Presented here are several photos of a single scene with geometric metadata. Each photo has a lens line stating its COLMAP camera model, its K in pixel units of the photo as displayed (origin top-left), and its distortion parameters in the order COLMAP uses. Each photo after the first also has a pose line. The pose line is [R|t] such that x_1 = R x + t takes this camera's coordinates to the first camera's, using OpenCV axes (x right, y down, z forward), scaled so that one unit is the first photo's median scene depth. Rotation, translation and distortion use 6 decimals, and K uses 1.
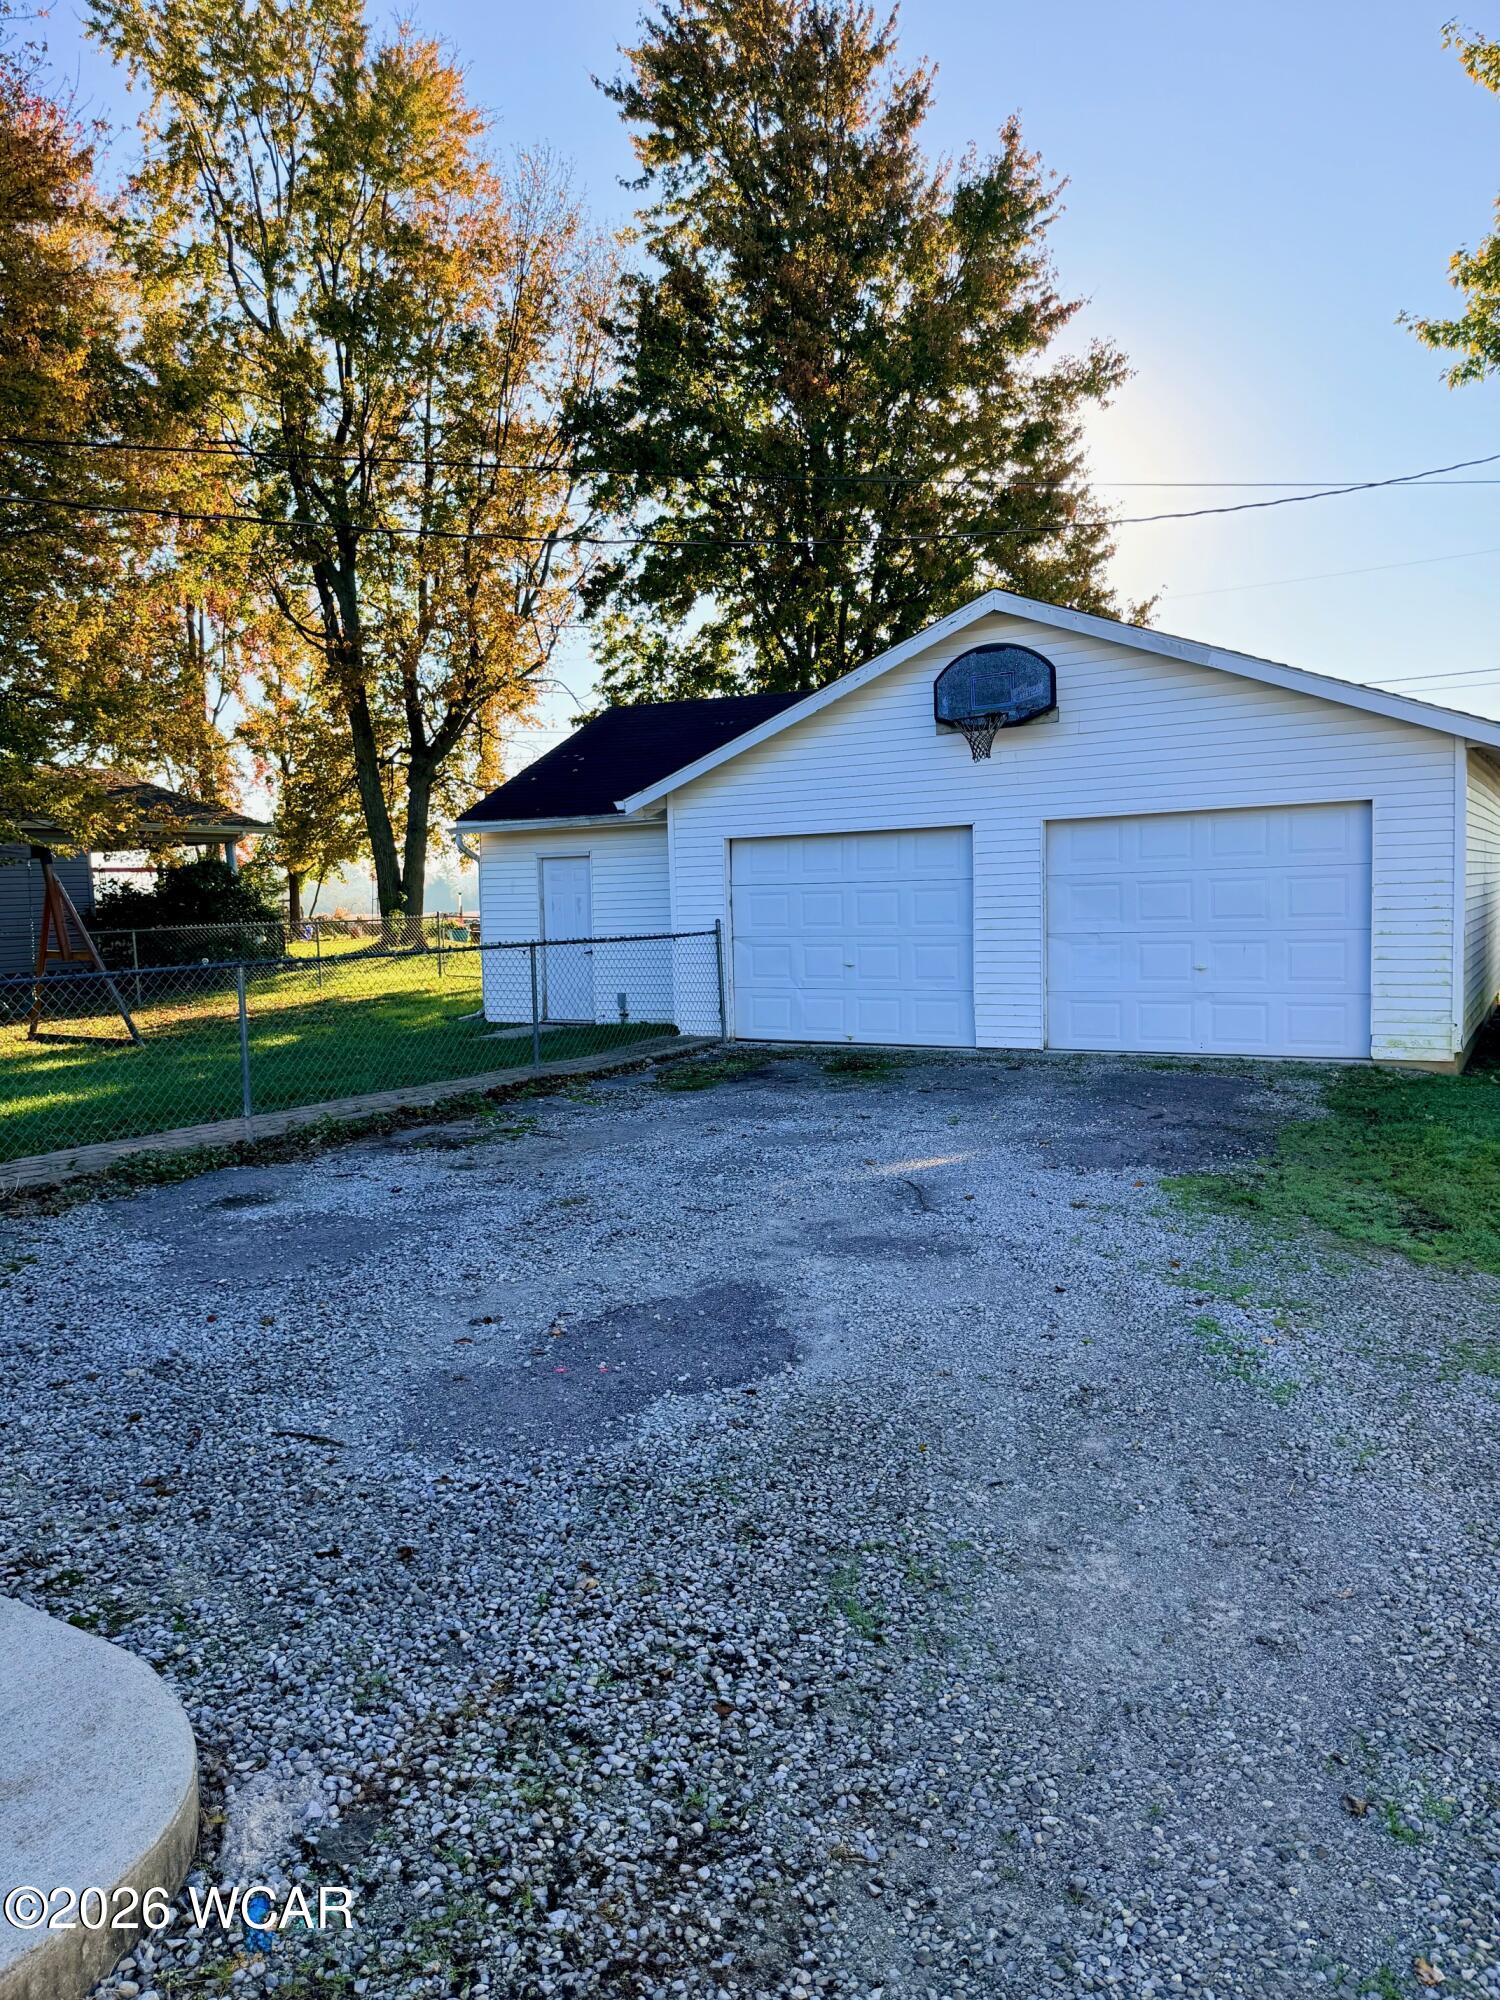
lens RADIAL K [[1437.3, 0, 741.3], [0, 1437.3, 1005.4], [0, 0, 1]] dist [-0.015774, -0.037519]
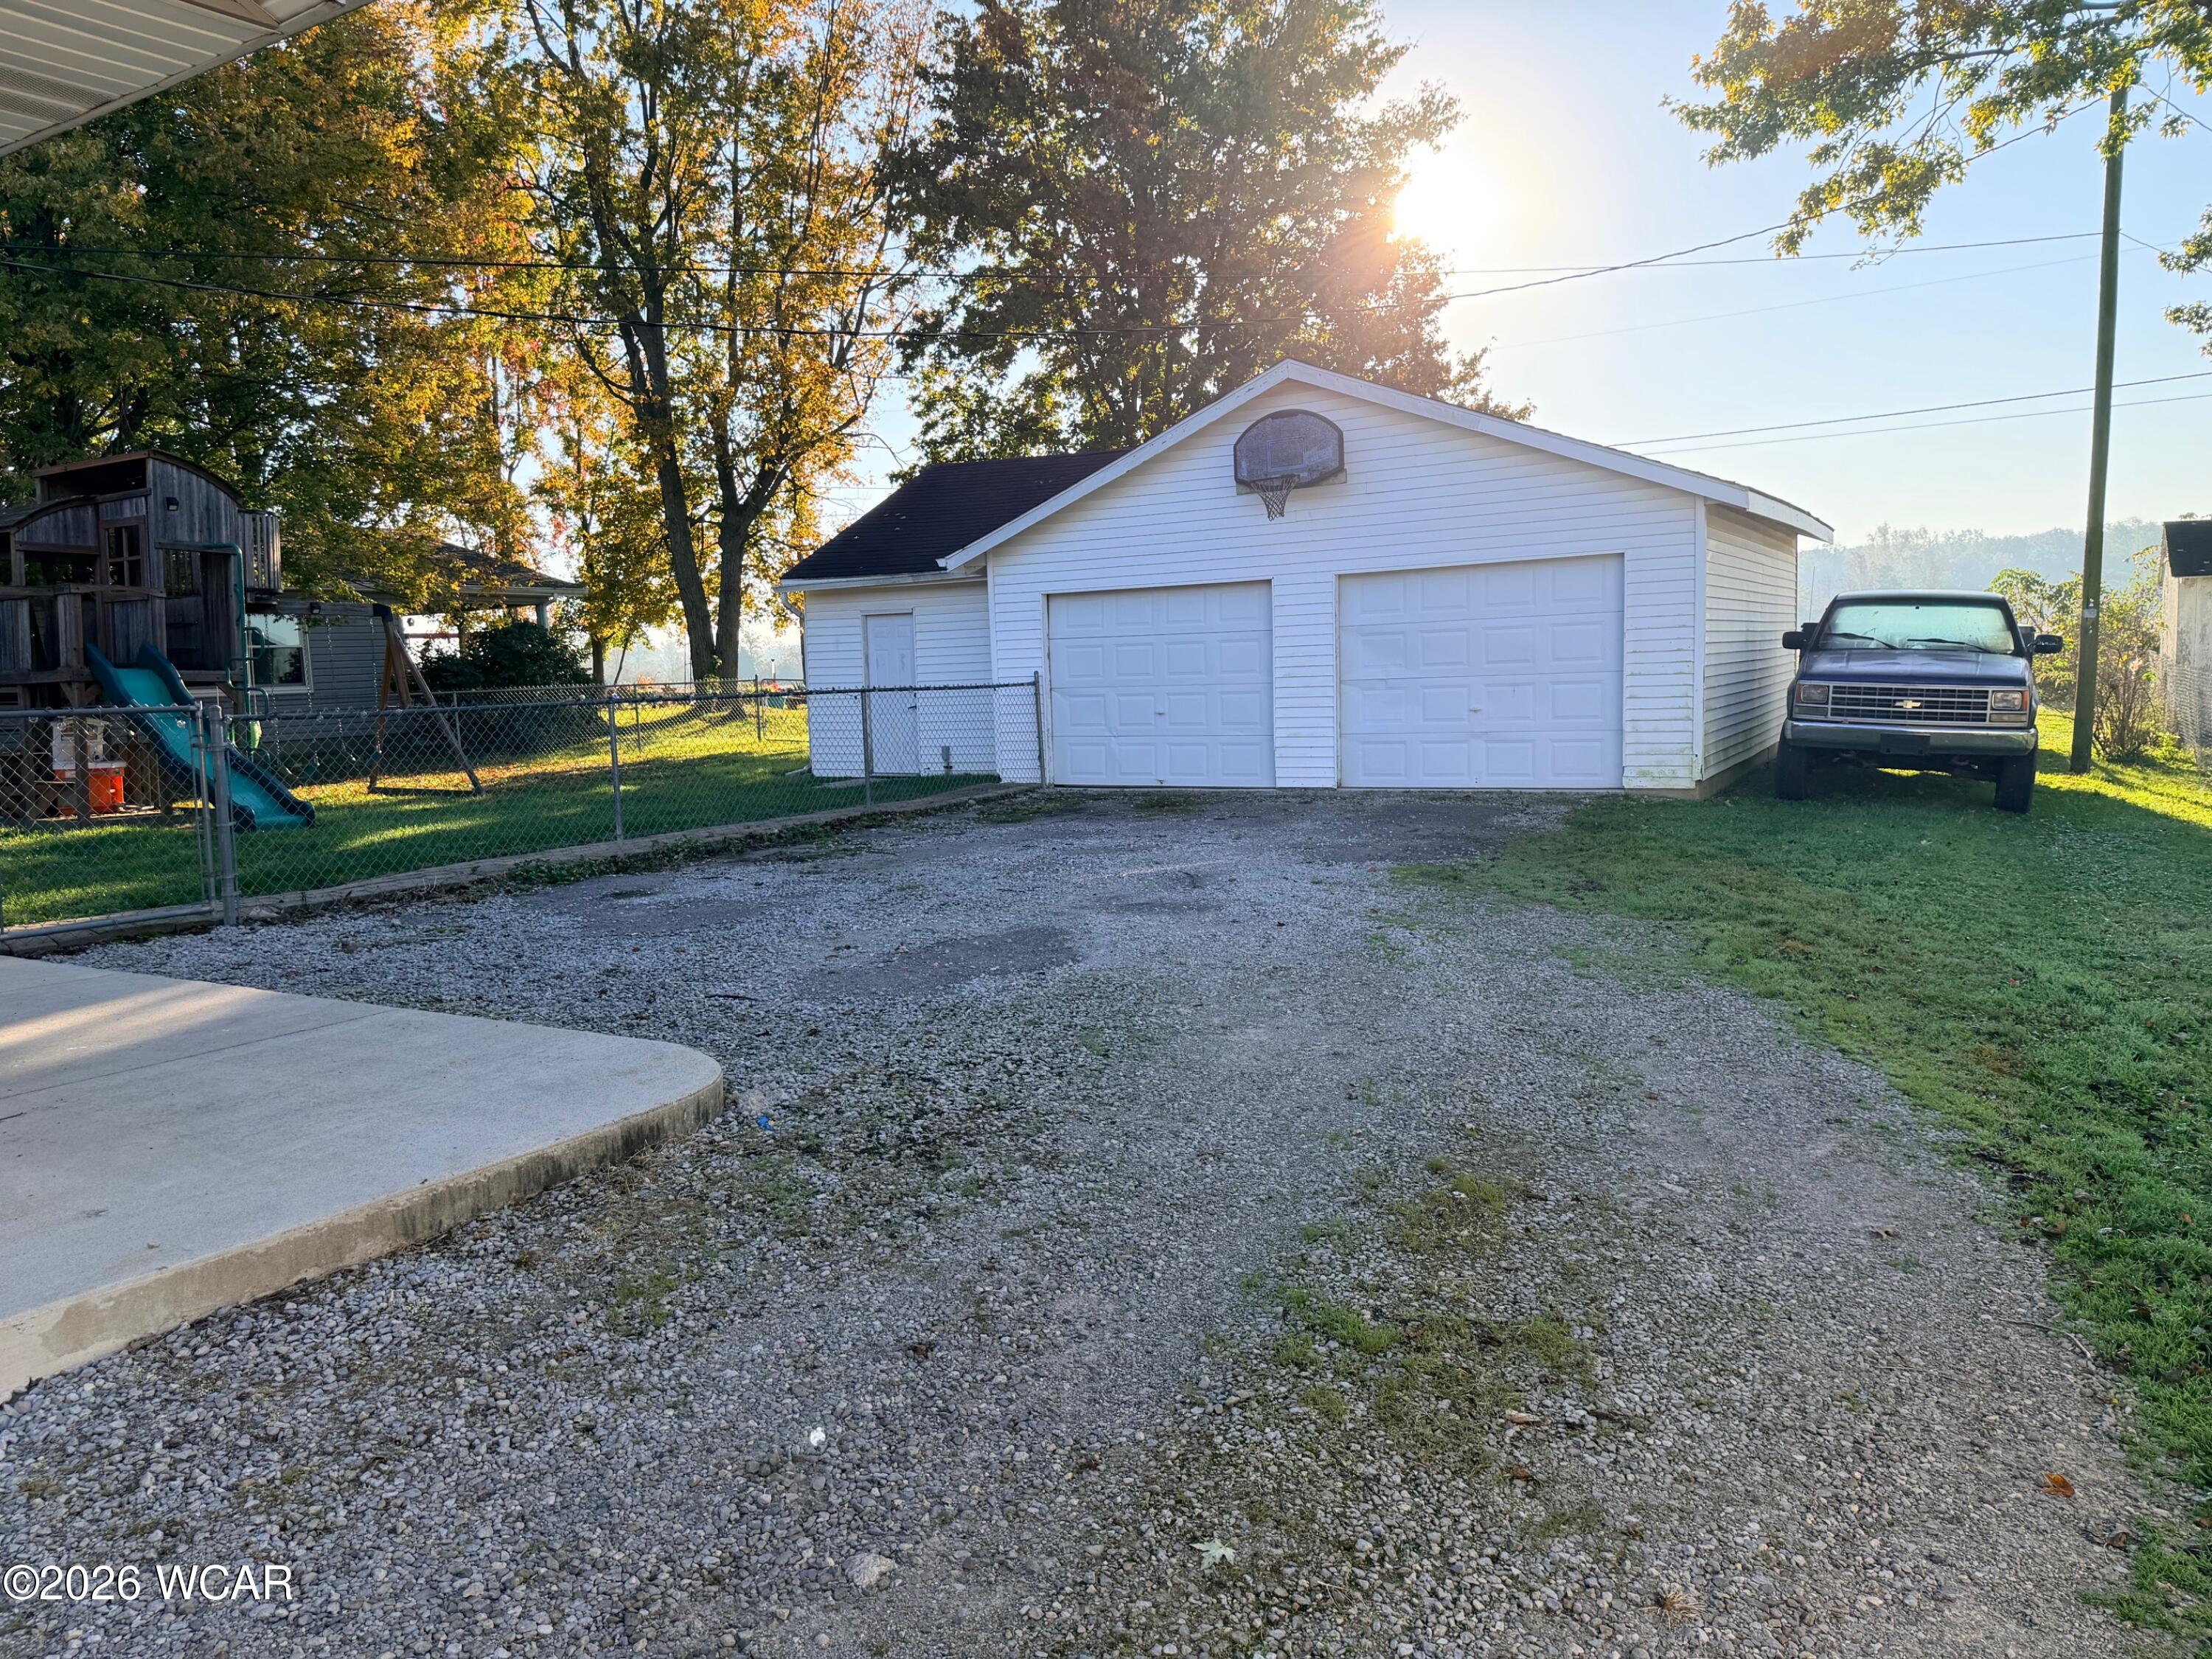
lens RADIAL K [[1589.6, 0, 1113.8], [0, 1589.6, 851.8], [0, 0, 1]] dist [-0.015774, -0.037519]
pose [[0.999714, -0.008074, 0.022523, 0.007970], [0.007192, 0.999214, 0.038986, 0.016449], [-0.022820, -0.038812, 0.998986, -0.101613]]
